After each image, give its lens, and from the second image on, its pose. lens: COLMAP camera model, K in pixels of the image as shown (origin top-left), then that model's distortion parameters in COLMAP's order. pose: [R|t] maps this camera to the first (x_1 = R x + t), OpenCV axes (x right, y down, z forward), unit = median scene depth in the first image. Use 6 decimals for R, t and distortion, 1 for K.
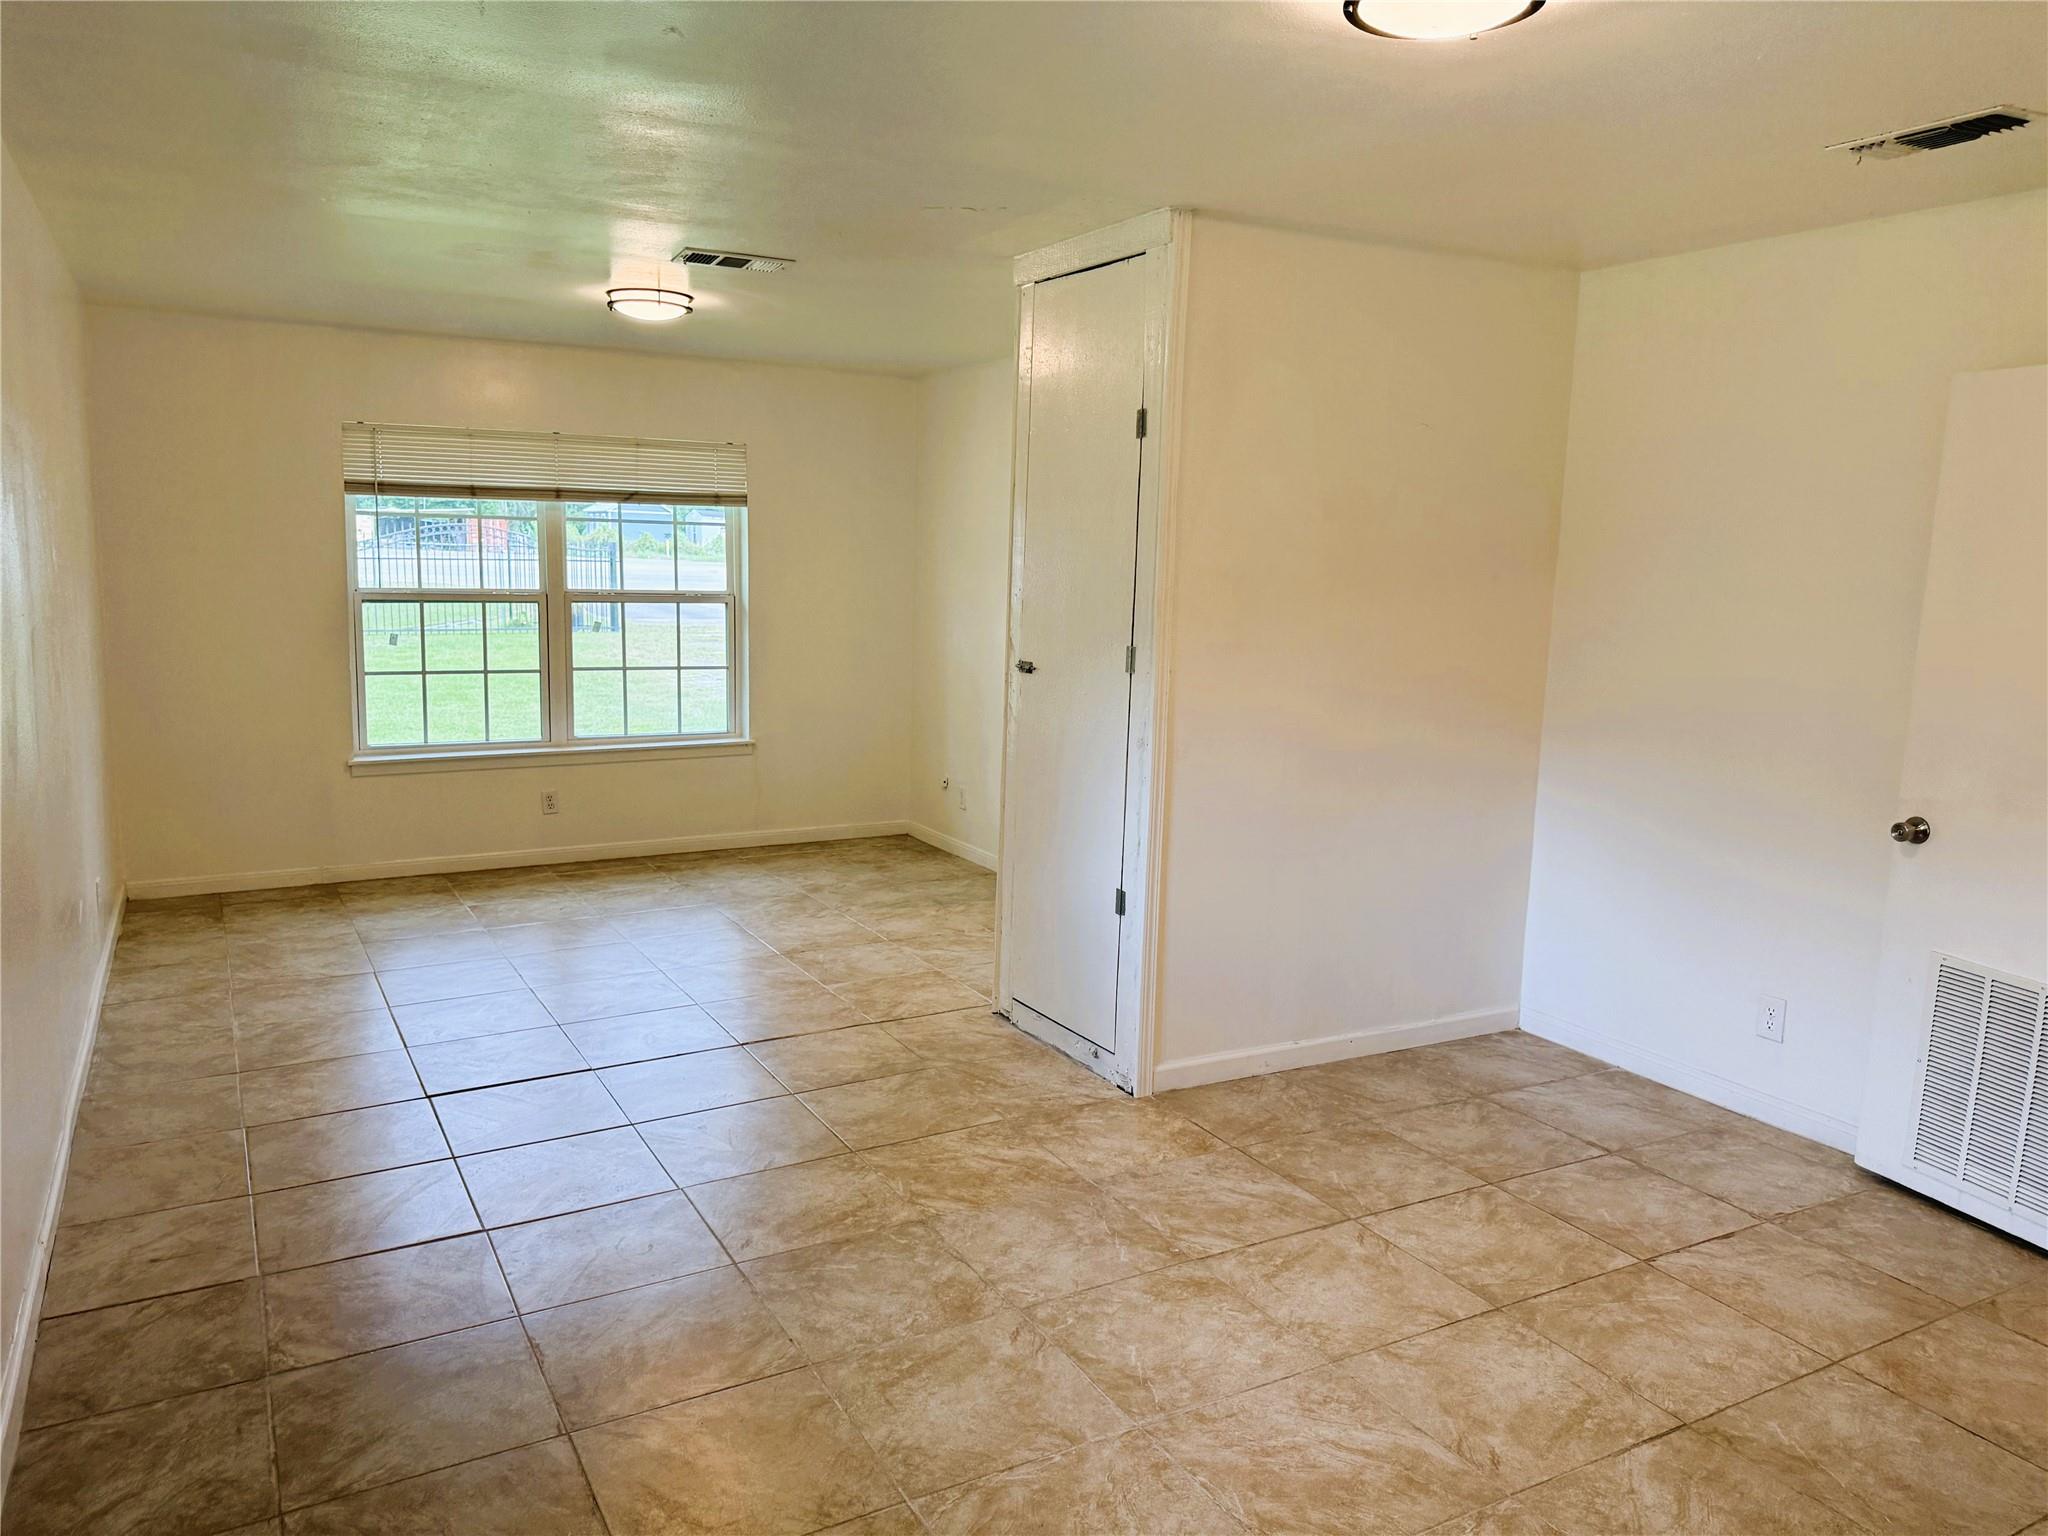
lens RADIAL K [[1447.6, 0, 1018.2], [0, 1447.6, 771.8], [0, 0, 1]] dist [0.064243, -0.077955]
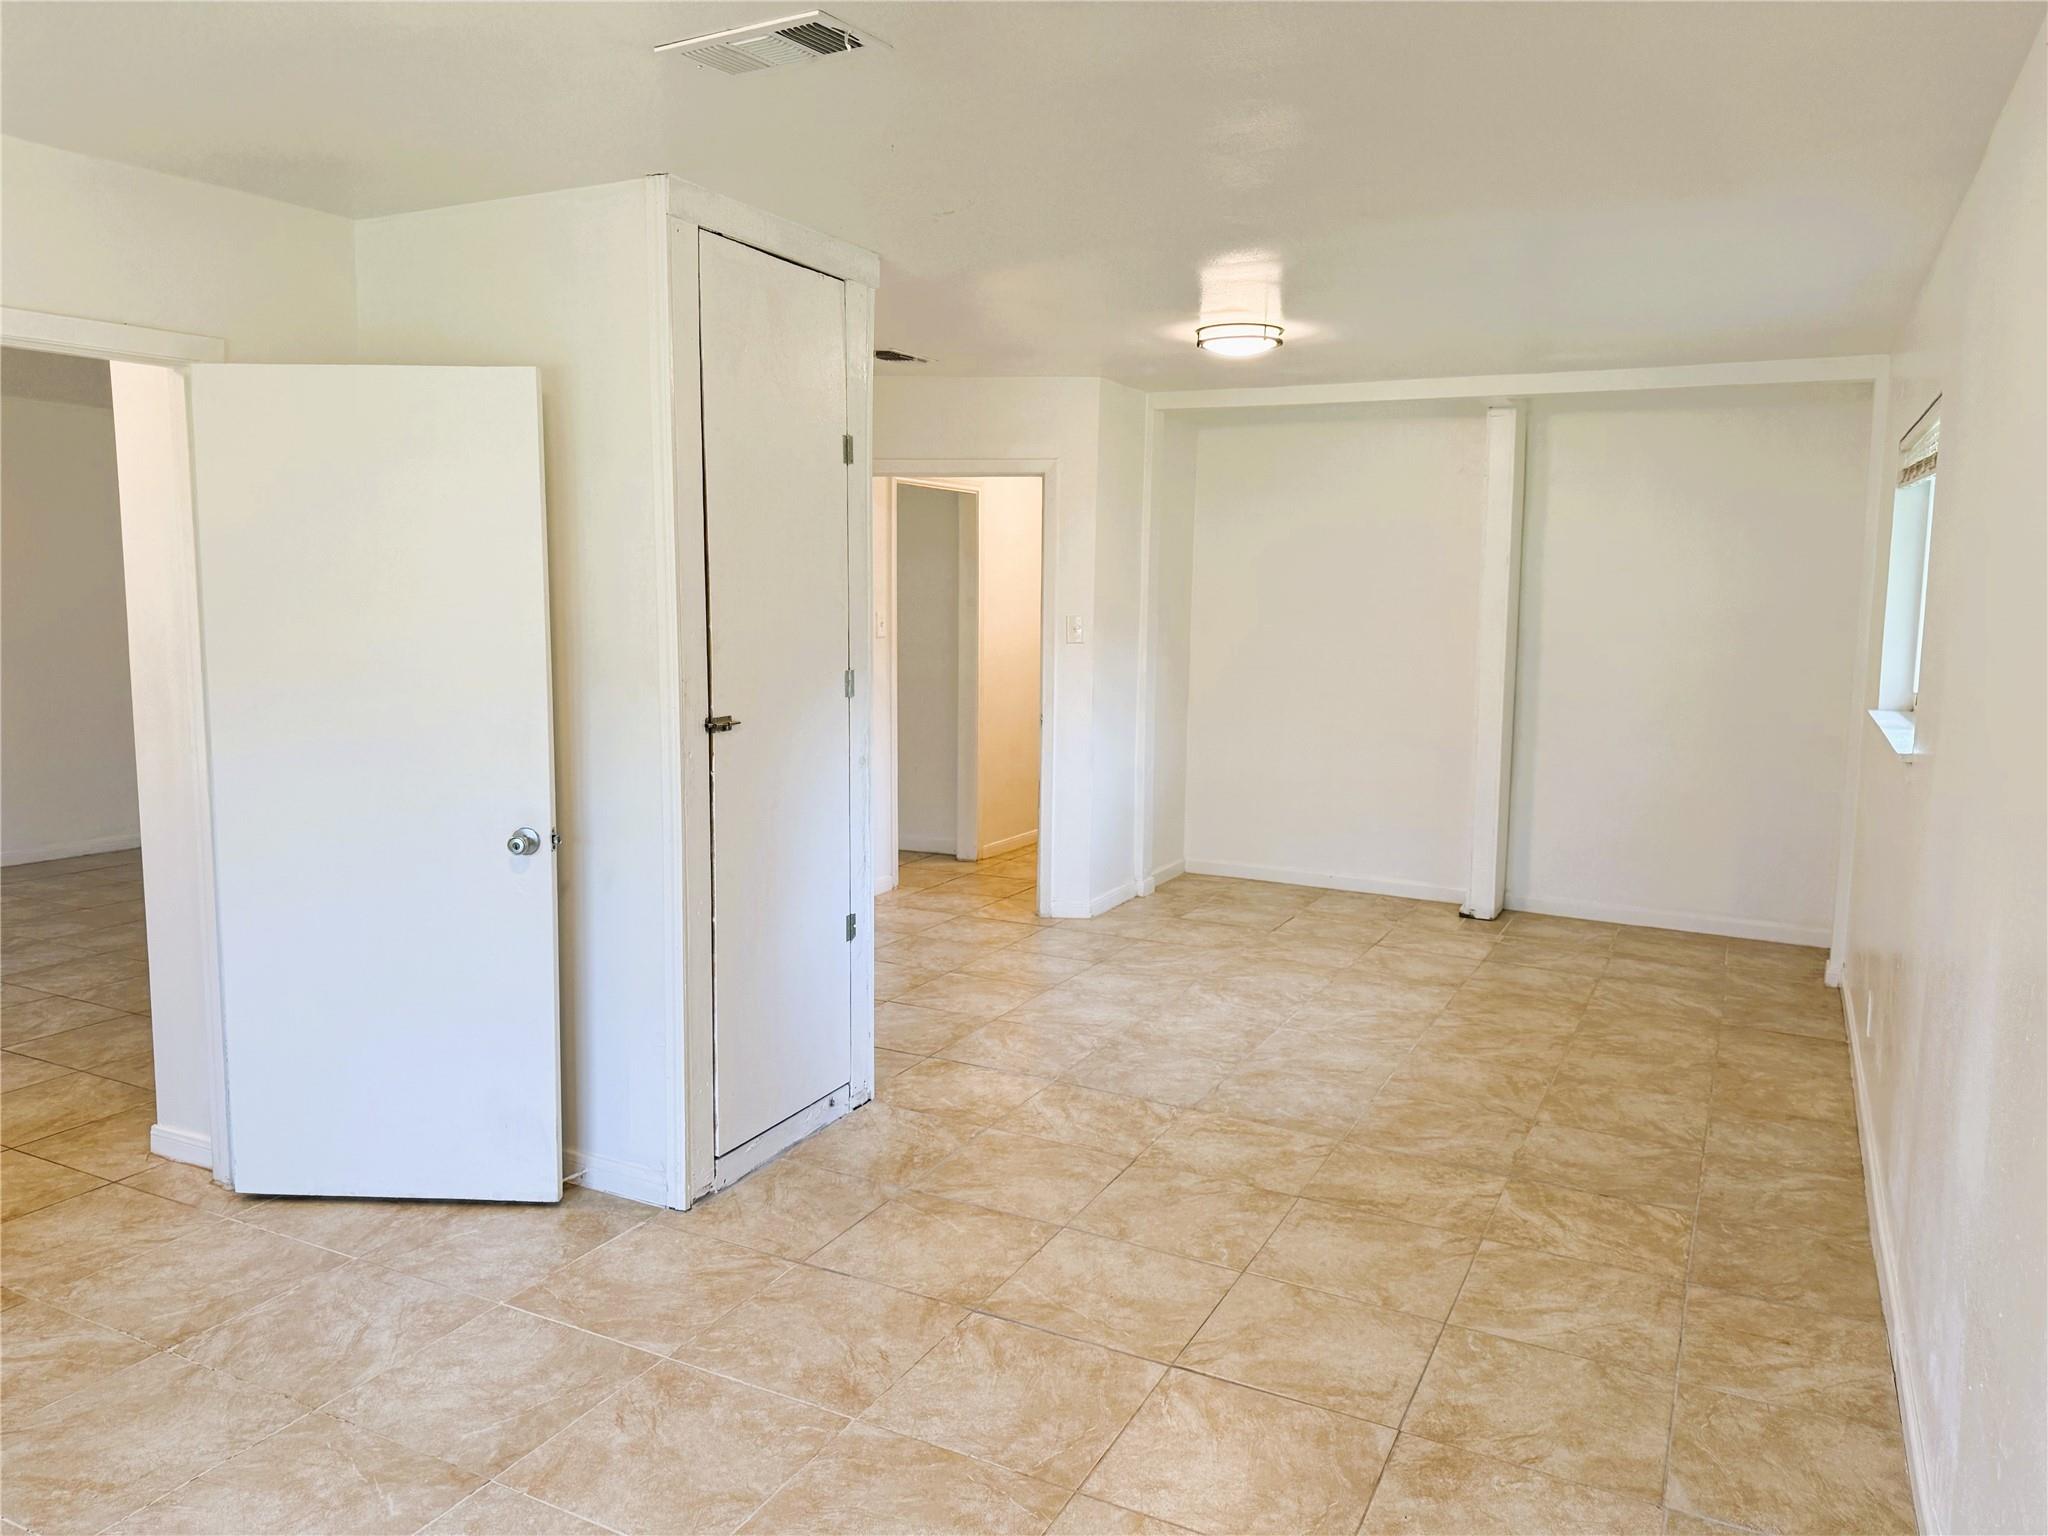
lens RADIAL K [[1447.6, 0, 1029.6], [0, 1447.6, 763.7], [0, 0, 1]] dist [0.064243, -0.077955]
pose [[-0.562138, -0.138446, 0.815373, -1.003067], [0.100578, 0.967128, 0.233554, -0.301364], [-0.820905, 0.213298, -0.529735, 1.767860]]
